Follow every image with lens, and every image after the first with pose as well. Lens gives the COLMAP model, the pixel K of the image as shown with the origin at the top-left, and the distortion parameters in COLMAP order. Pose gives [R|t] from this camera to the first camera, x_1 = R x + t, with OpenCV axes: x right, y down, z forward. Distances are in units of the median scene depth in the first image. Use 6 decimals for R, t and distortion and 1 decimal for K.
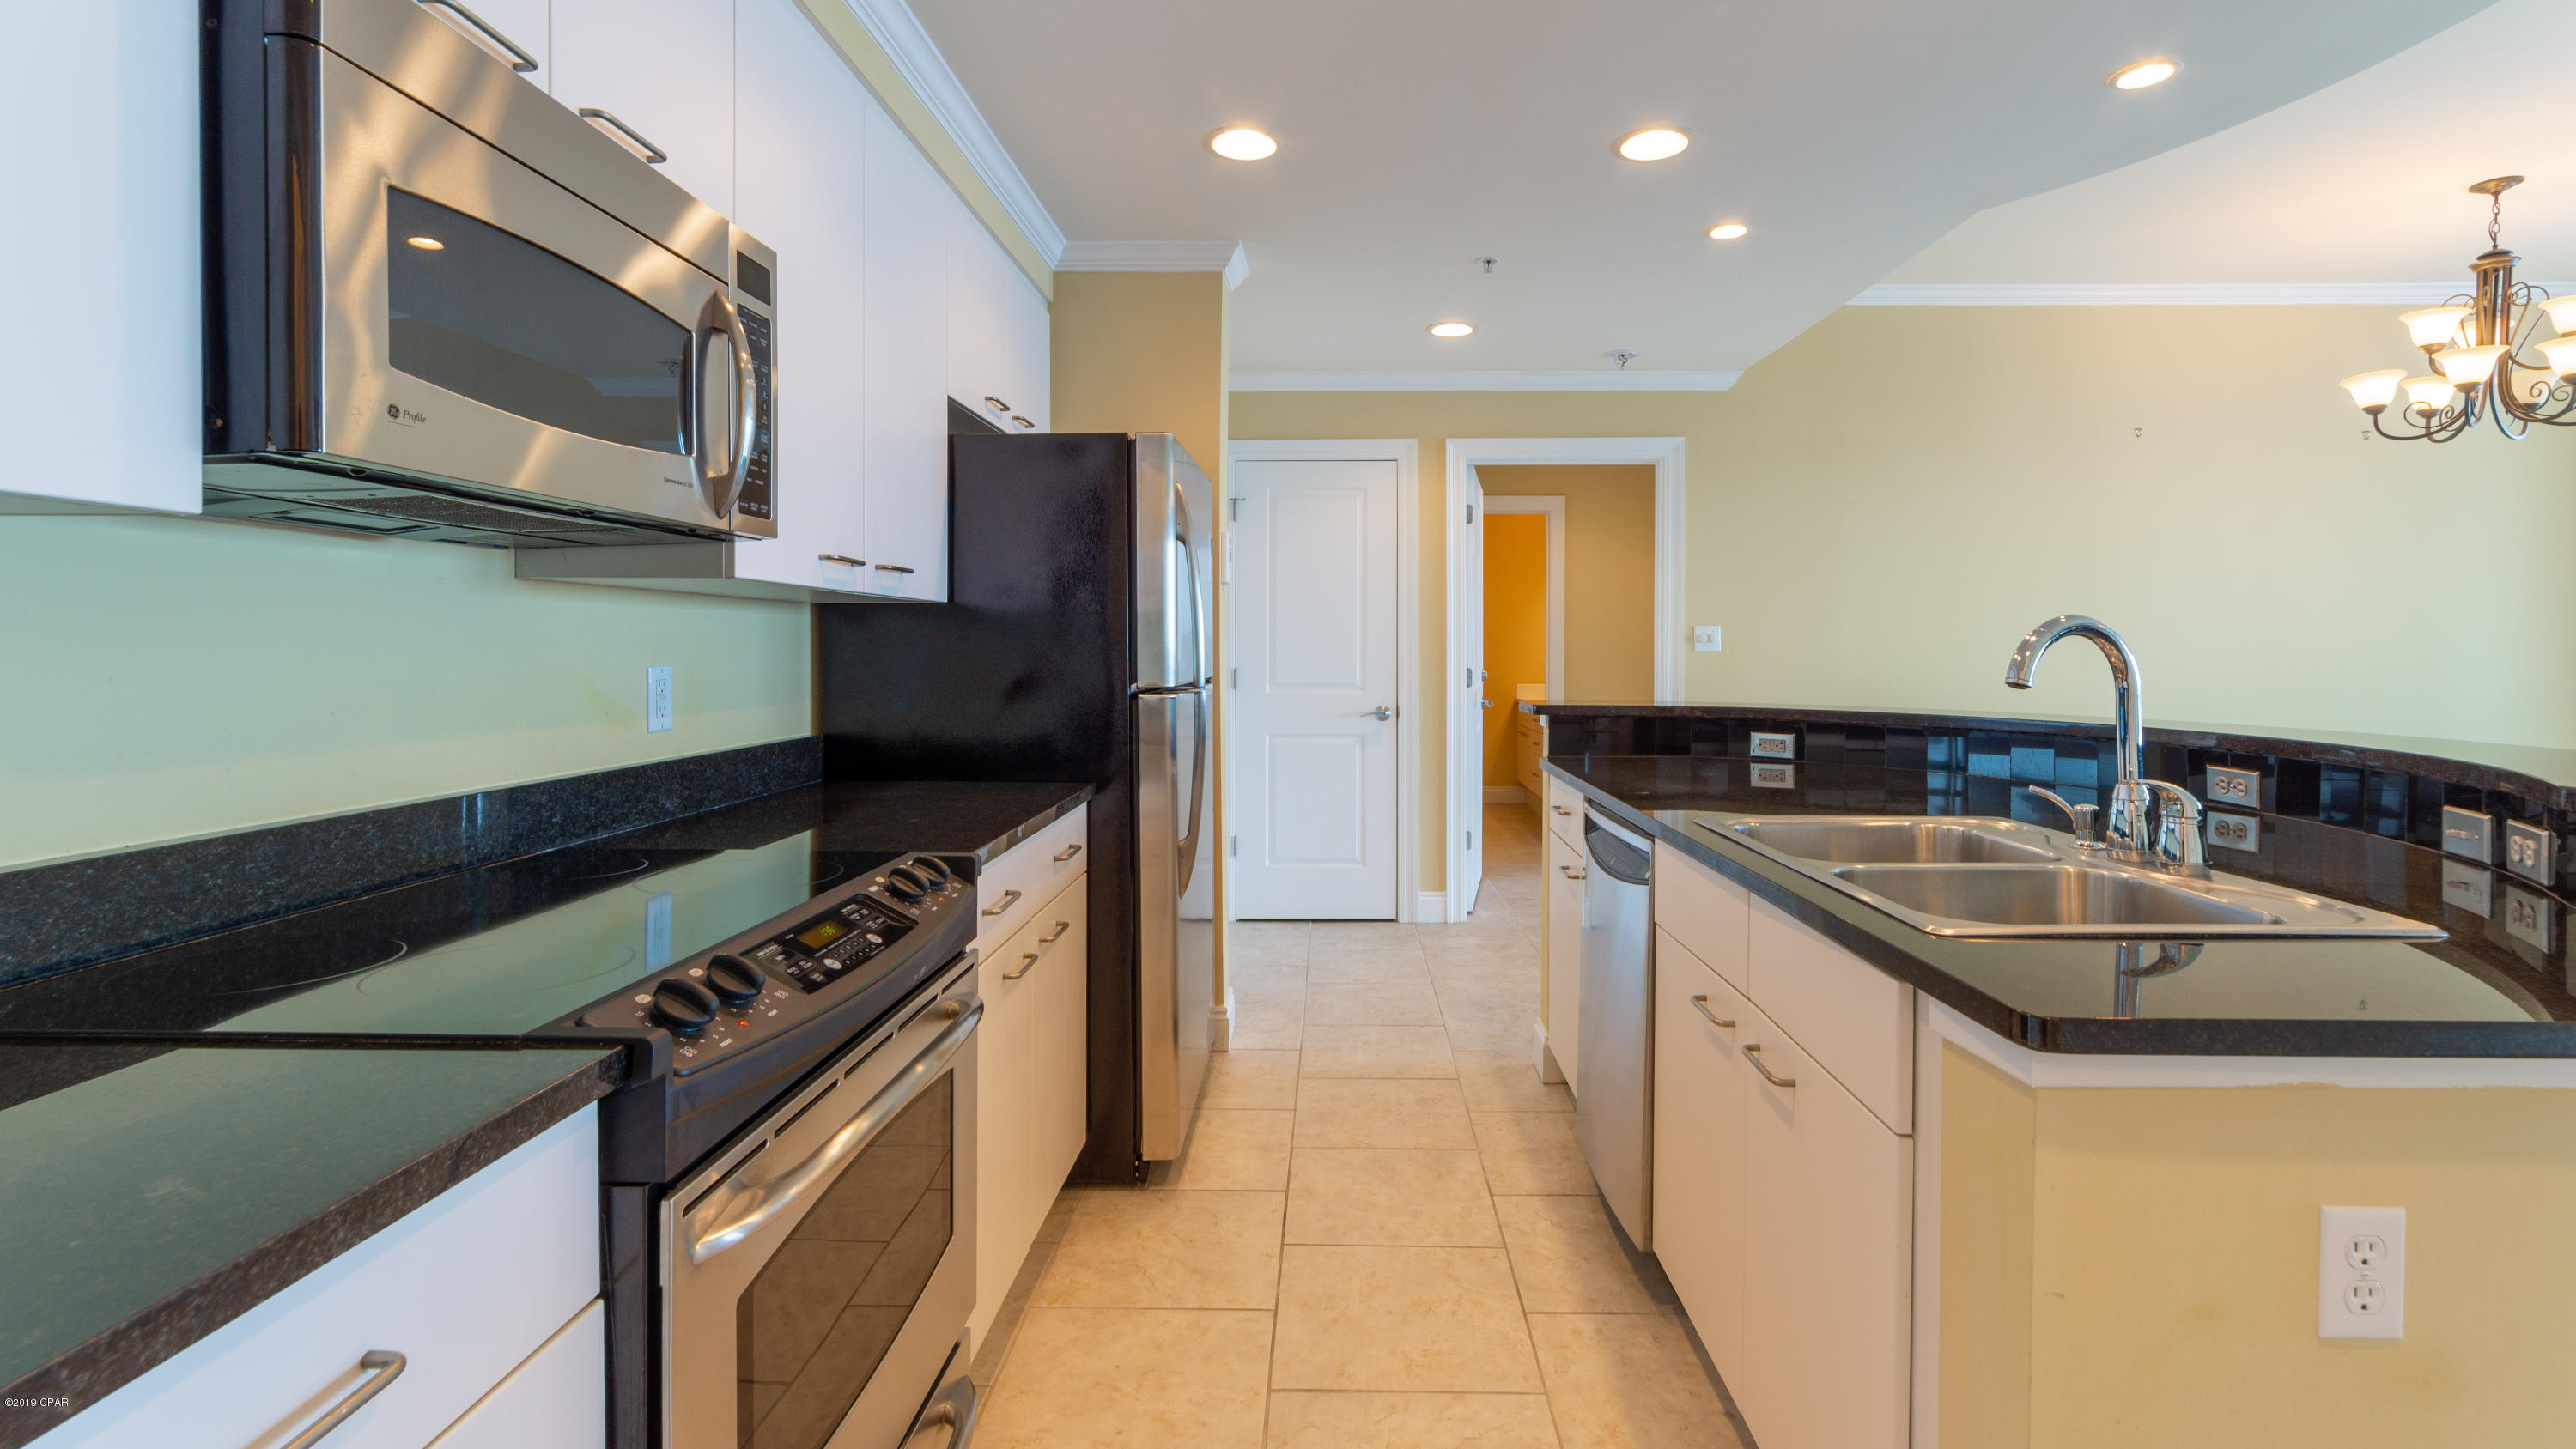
lens RADIAL K [[1154.0, 0, 1331.9], [0, 1154.0, 649.9], [0, 0, 1]] dist [-0.002681, 0.000682]
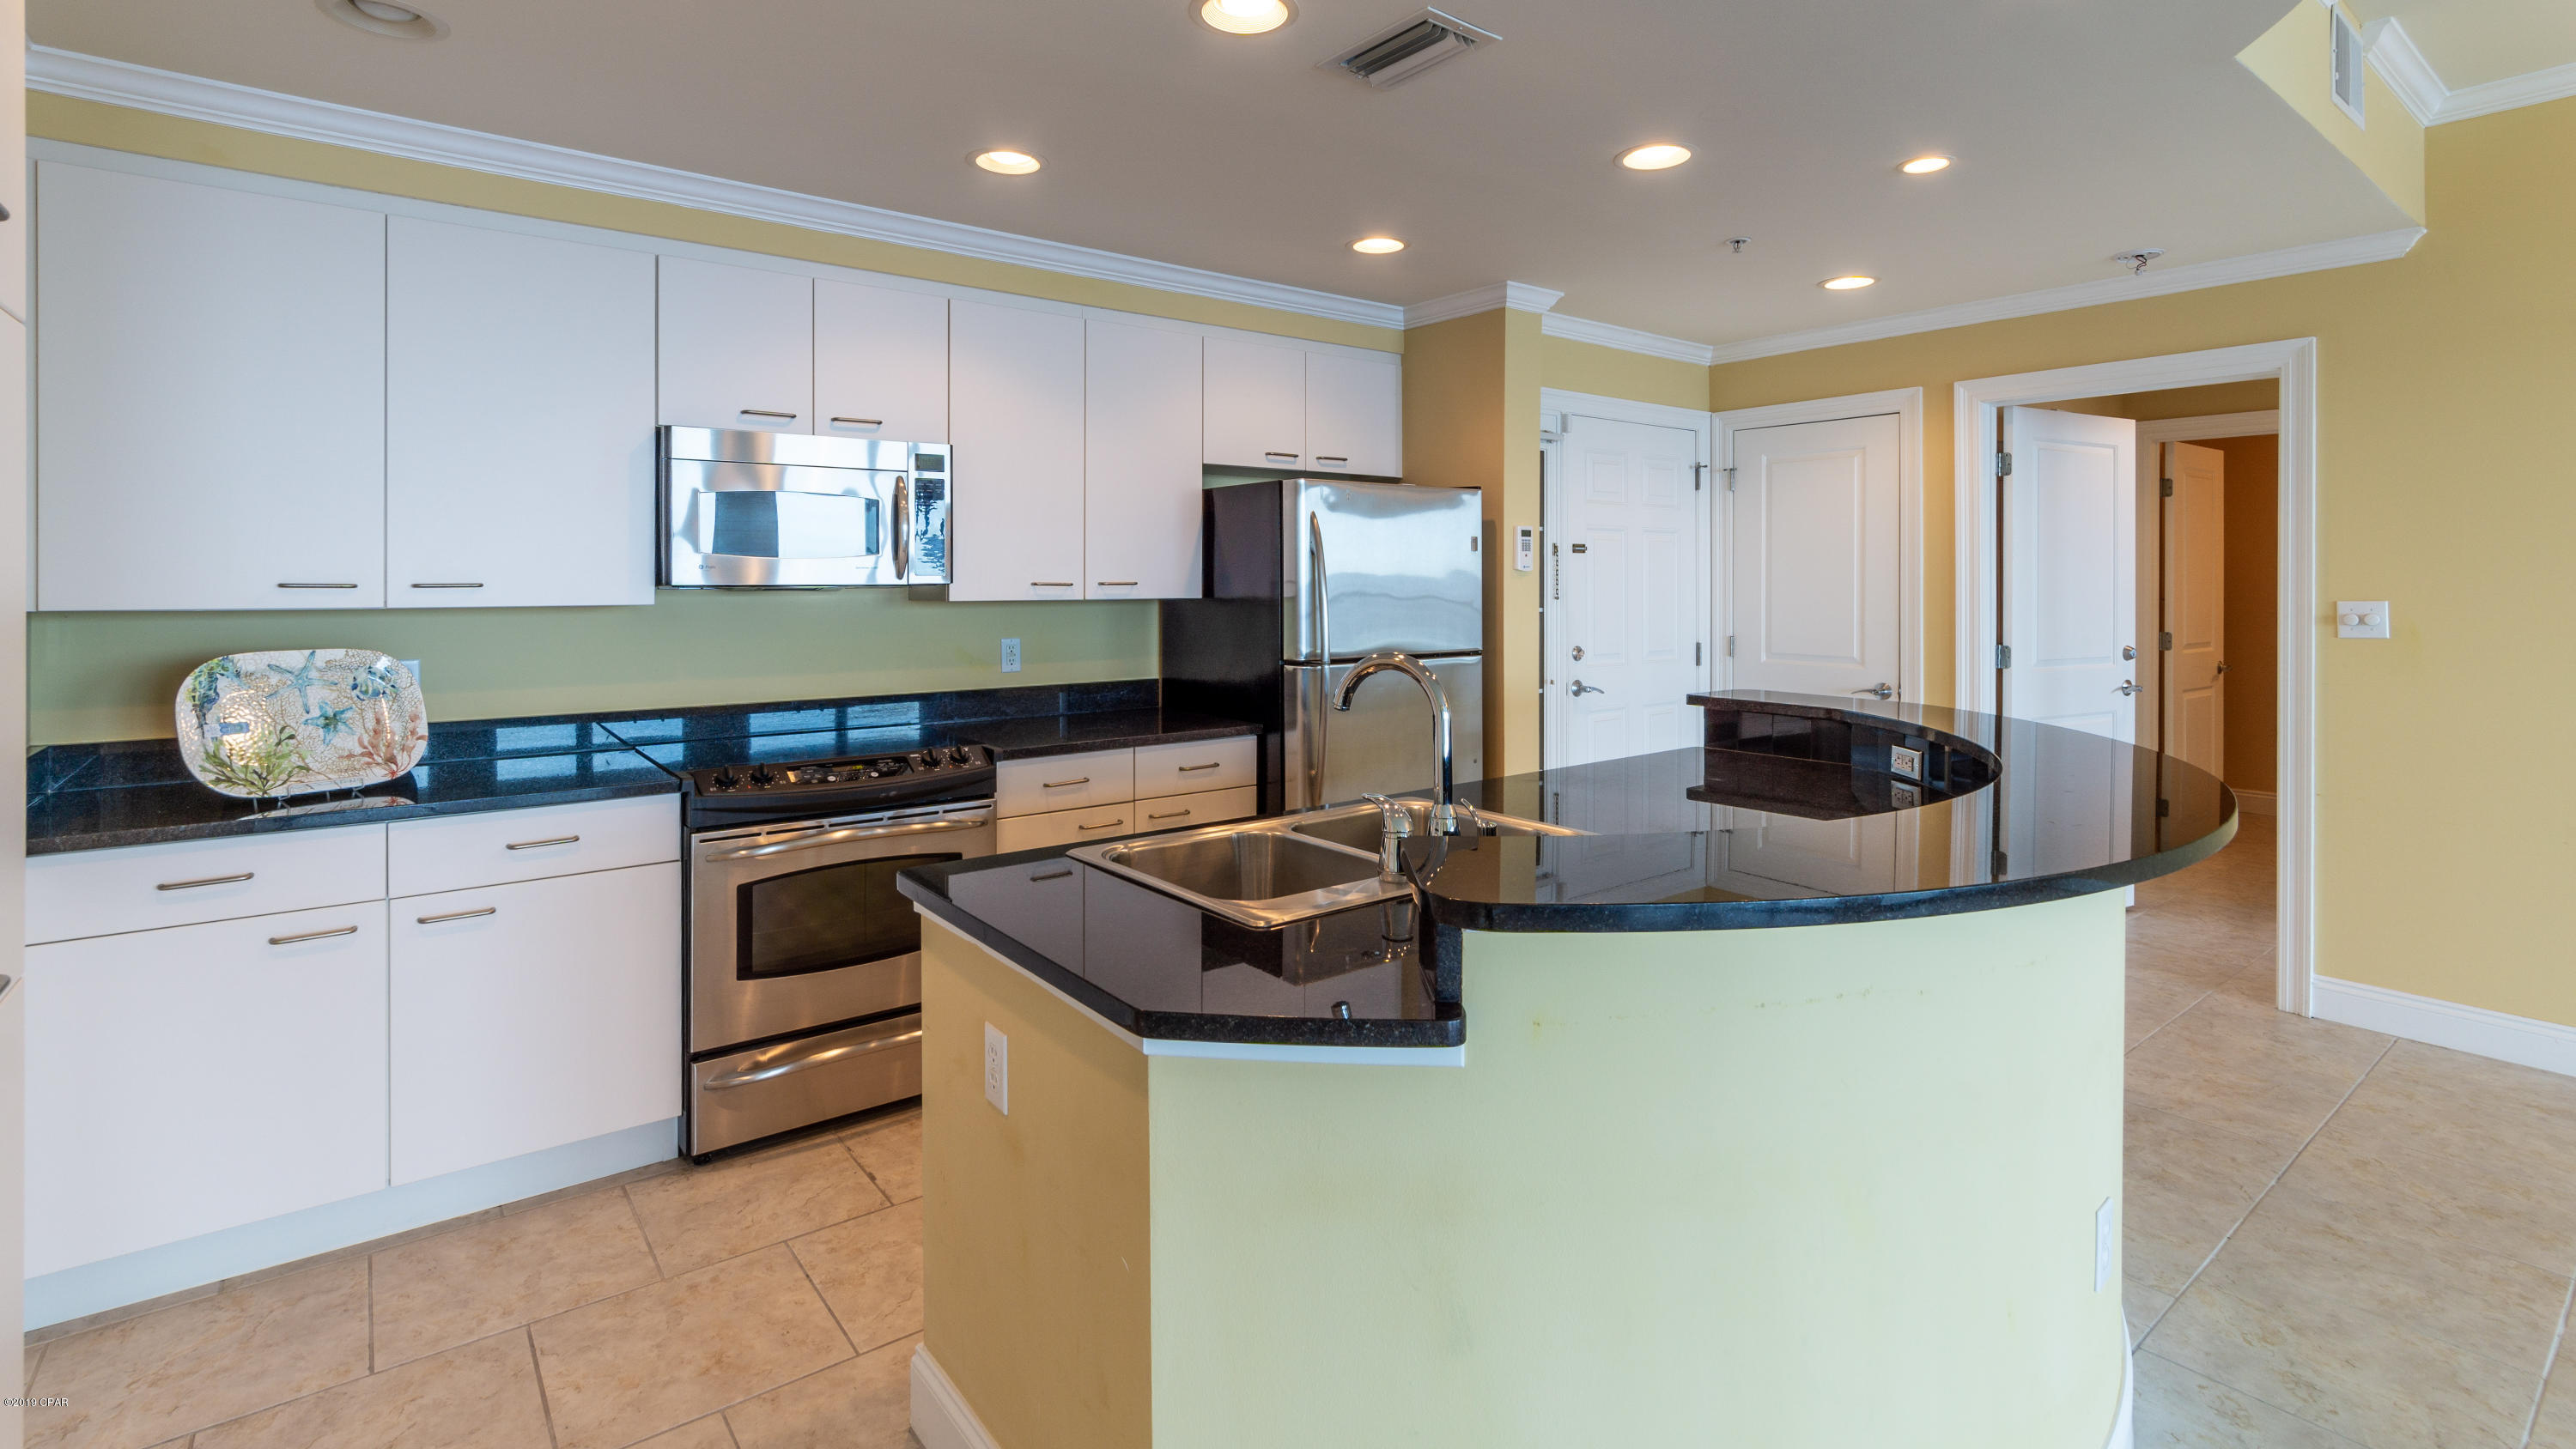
lens RADIAL K [[1154.0, 0, 1254.0], [0, 1154.0, 567.3], [0, 0, 1]] dist [-0.002681, 0.000682]
pose [[0.631892, -0.008109, -0.775014, 0.684359], [-0.002560, 0.999918, -0.012549, -0.047374], [0.775052, 0.009913, 0.631820, 0.062130]]
